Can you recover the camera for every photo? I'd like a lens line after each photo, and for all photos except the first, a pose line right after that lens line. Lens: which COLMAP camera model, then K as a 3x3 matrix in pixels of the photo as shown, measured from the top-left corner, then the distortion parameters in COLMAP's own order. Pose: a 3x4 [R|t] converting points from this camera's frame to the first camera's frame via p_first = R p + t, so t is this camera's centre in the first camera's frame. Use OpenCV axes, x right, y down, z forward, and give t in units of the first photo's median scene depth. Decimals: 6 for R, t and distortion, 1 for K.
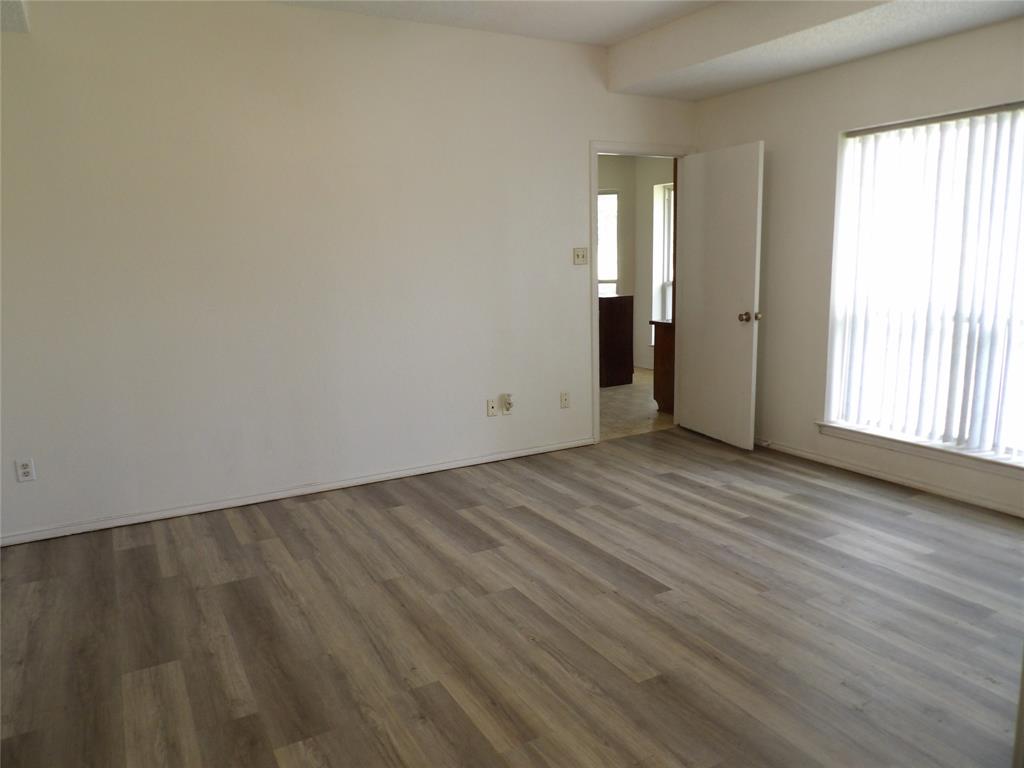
lens RADIAL K [[729.3, 0, 514.3], [0, 729.3, 359.2], [0, 0, 1]] dist [0.005889, 0.048610]
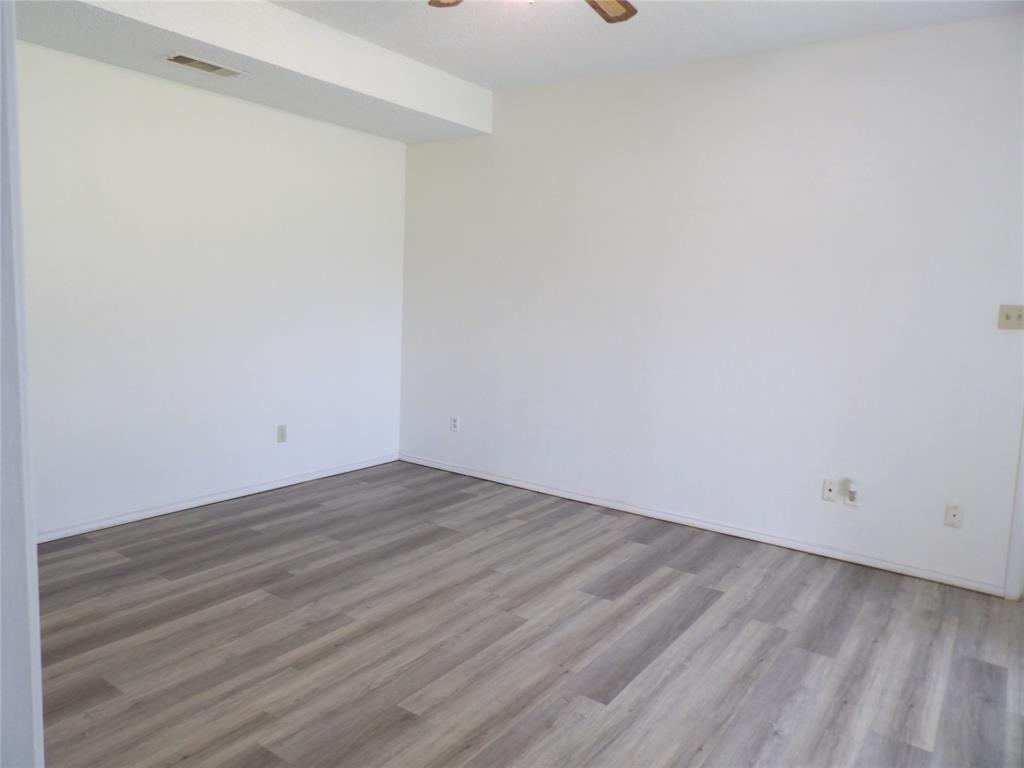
lens RADIAL K [[729.3, 0, 514.3], [0, 729.3, 359.2], [0, 0, 1]] dist [0.005889, 0.048610]
pose [[0.419747, 0.114982, -0.900329, 0.759207], [-0.169722, 0.984390, 0.046591, -0.079114], [0.891632, 0.133249, 0.432710, 0.431176]]
